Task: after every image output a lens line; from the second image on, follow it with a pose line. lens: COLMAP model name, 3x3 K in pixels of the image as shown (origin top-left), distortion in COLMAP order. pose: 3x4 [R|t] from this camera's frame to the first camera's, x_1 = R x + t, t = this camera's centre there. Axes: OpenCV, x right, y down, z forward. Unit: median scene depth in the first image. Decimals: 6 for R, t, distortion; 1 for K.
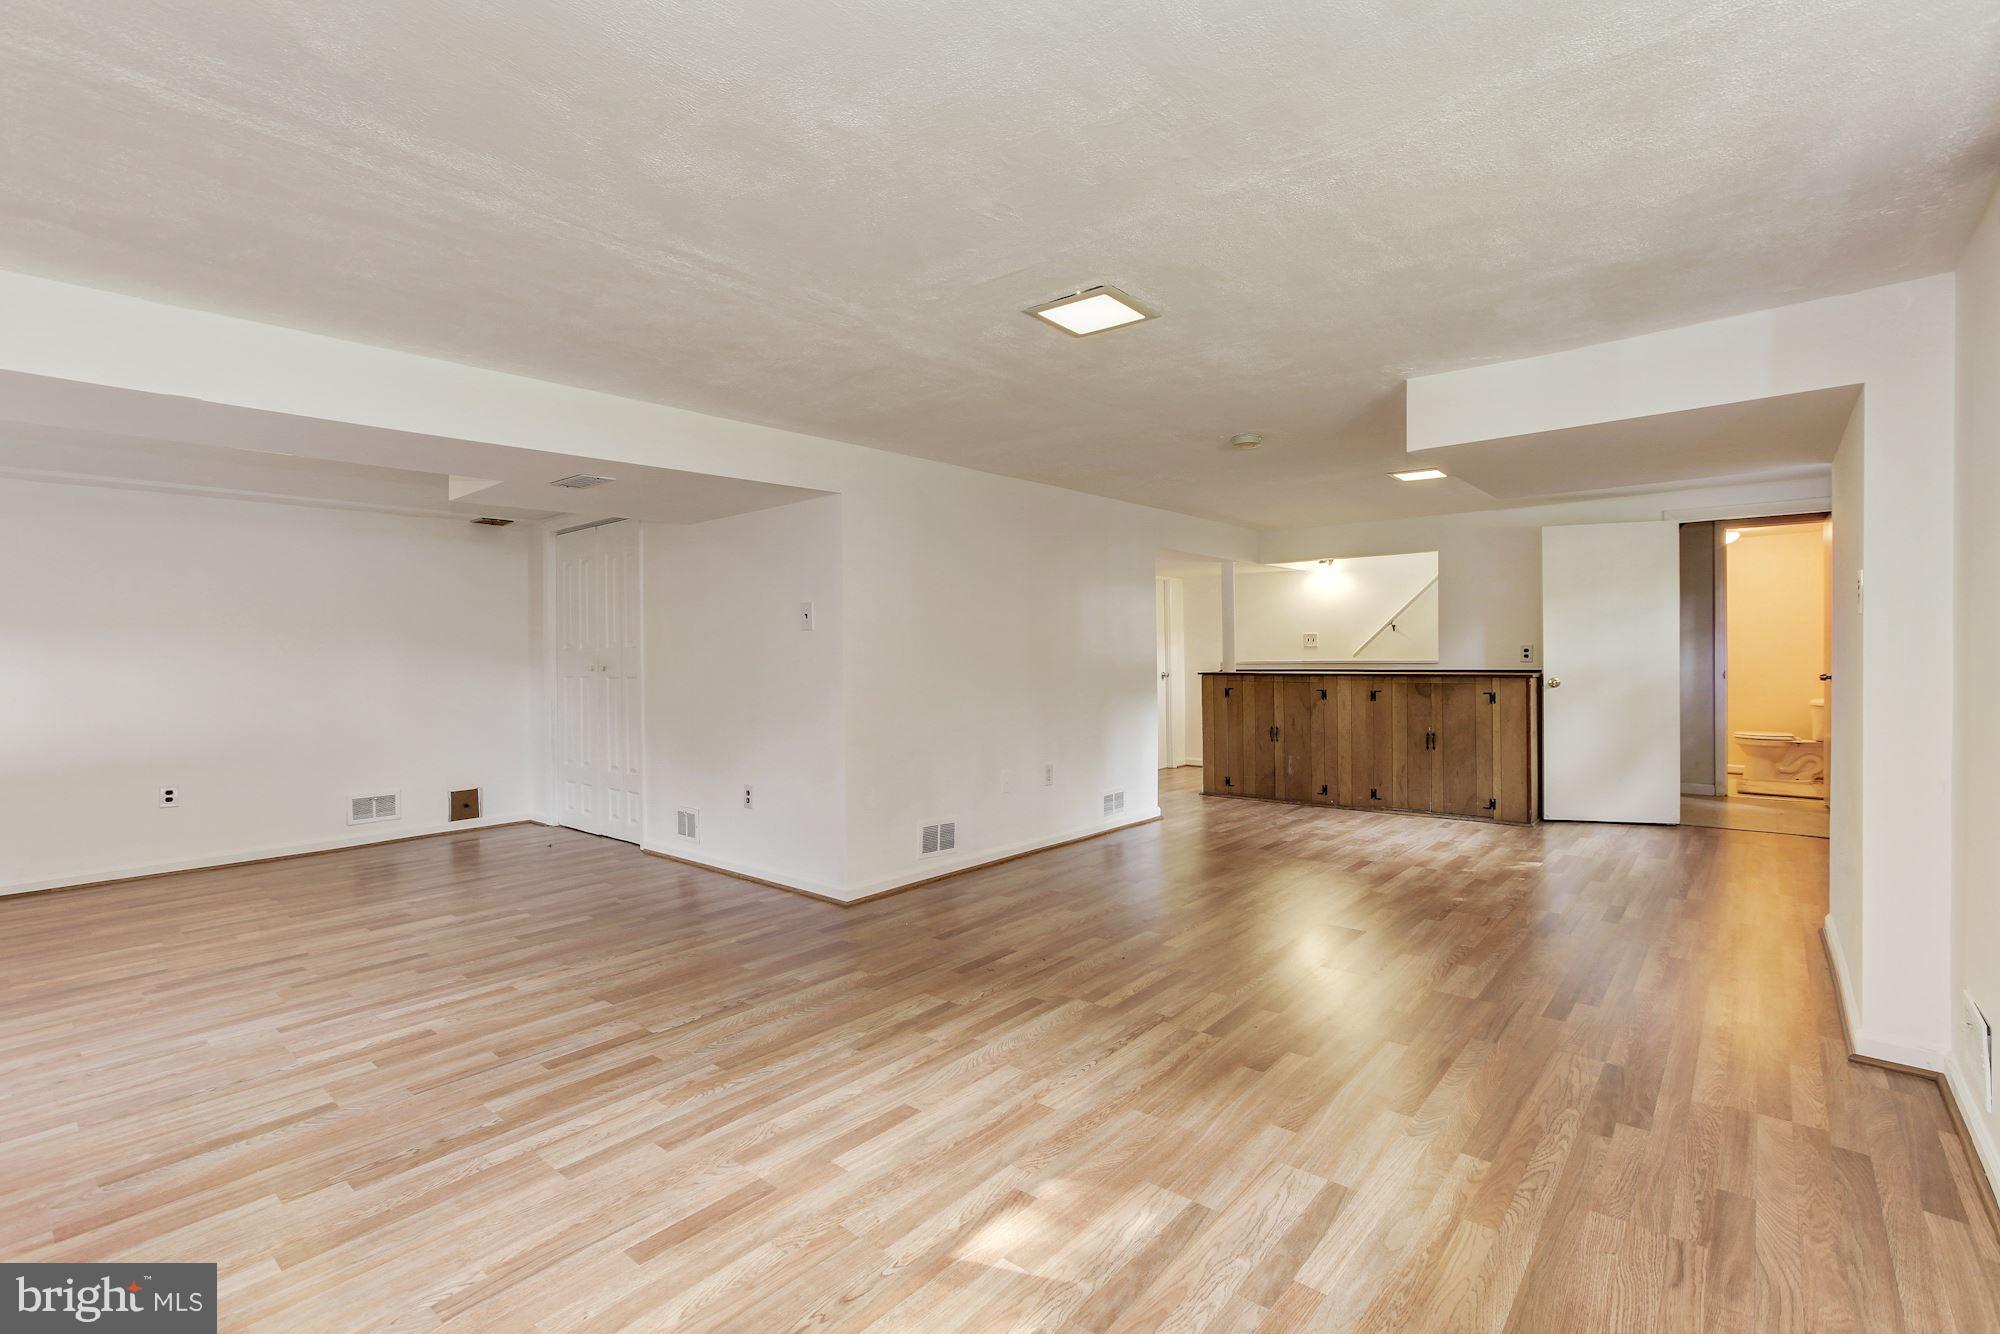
lens RADIAL K [[910.5, 0, 1000.4], [0, 910.5, 666.3], [0, 0, 1]] dist [-0.016227, -0.000260]
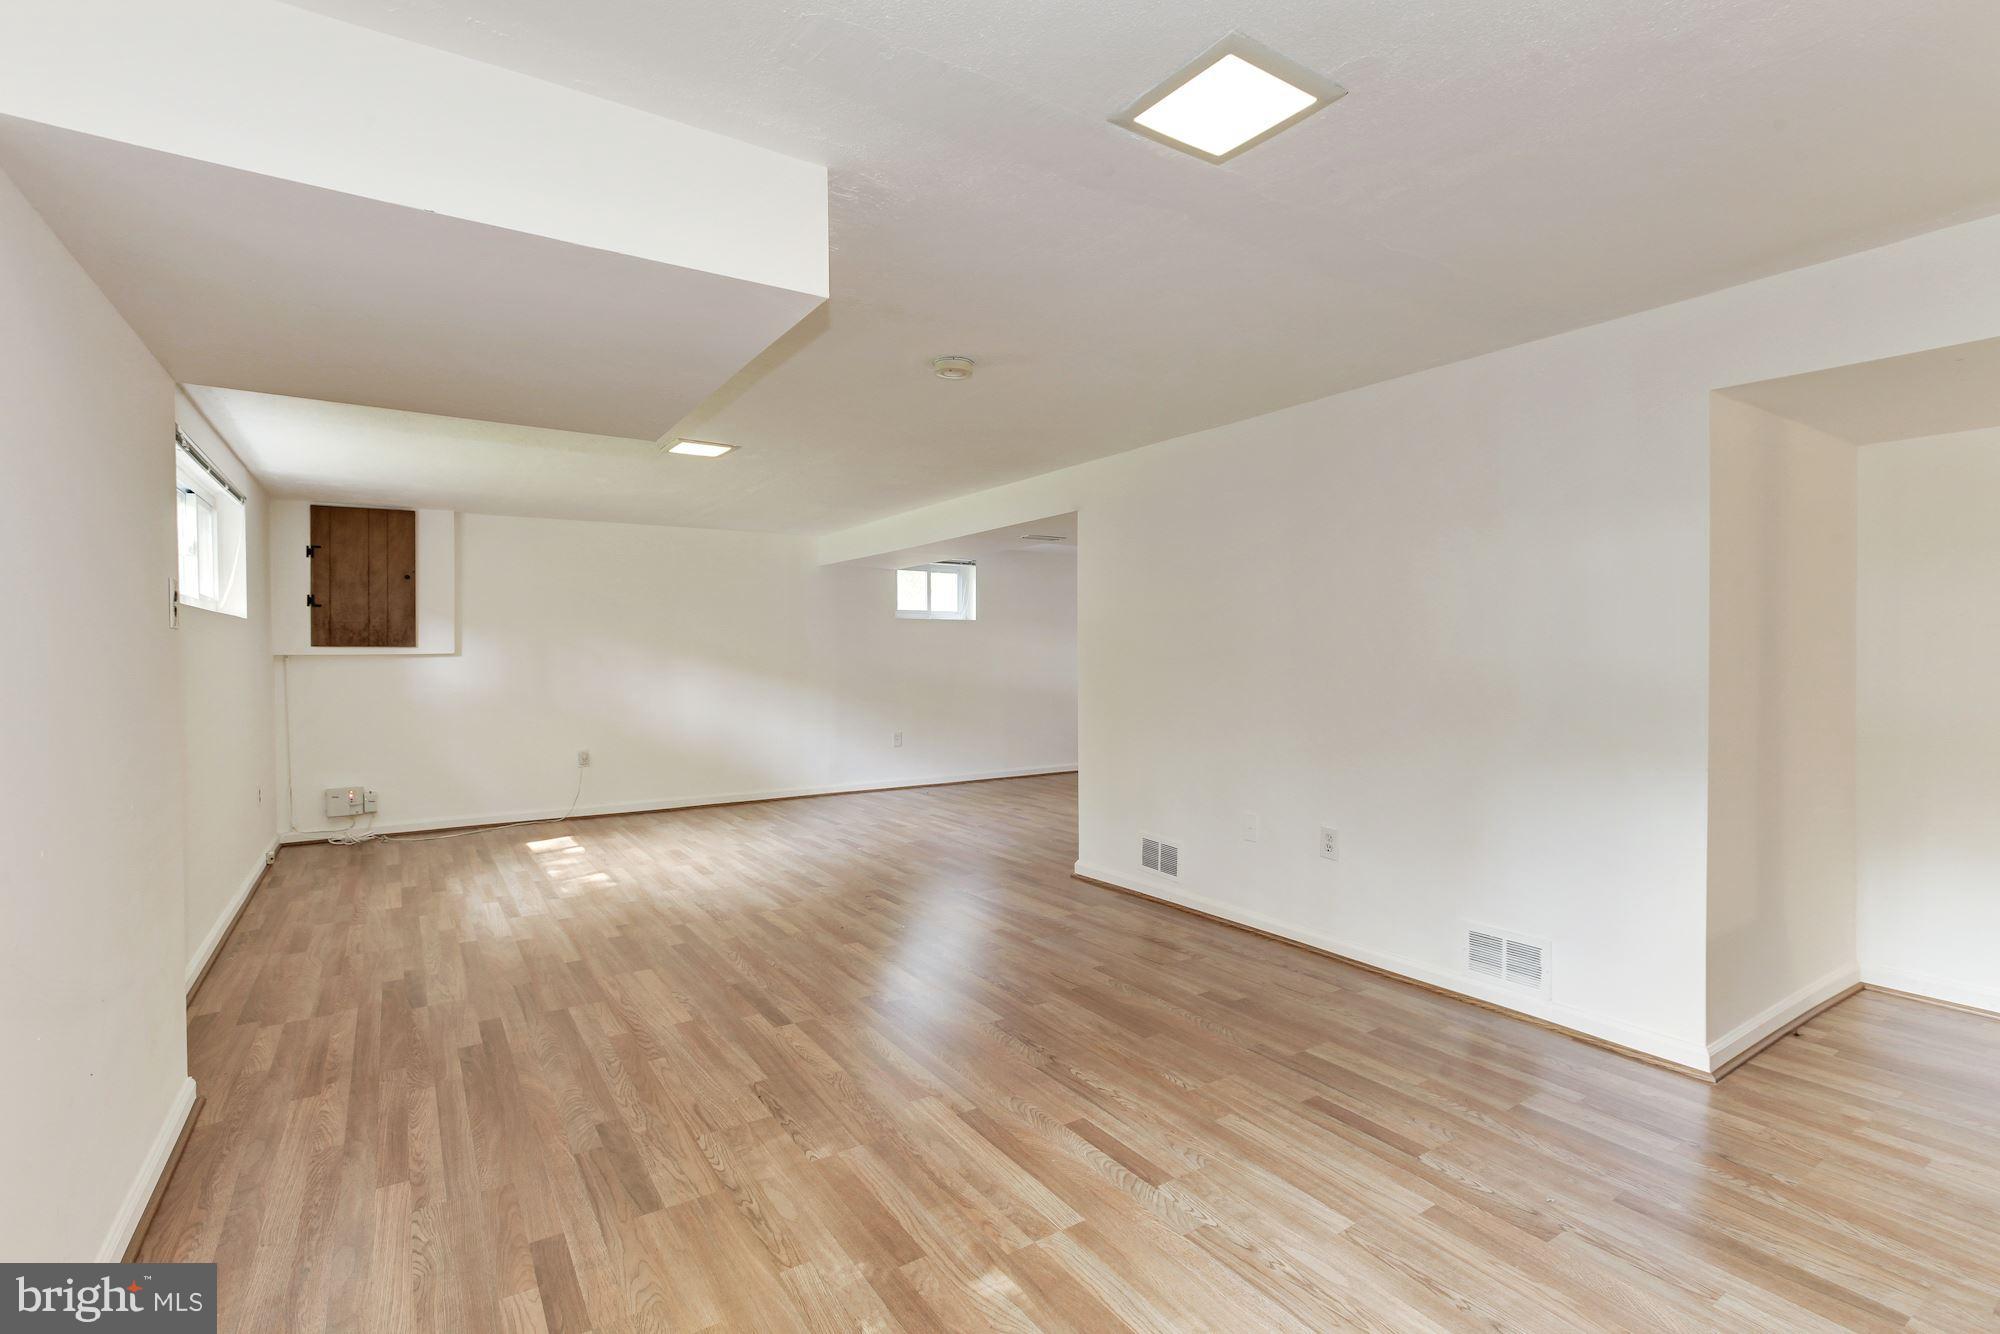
lens RADIAL K [[910.5, 0, 999.1], [0, 910.5, 659.8], [0, 0, 1]] dist [-0.016227, -0.000260]
pose [[-0.276429, 0.022580, -0.960769, 1.344466], [-0.000910, 0.999717, 0.023758, -0.050705], [0.961034, 0.007442, -0.276330, 1.723086]]
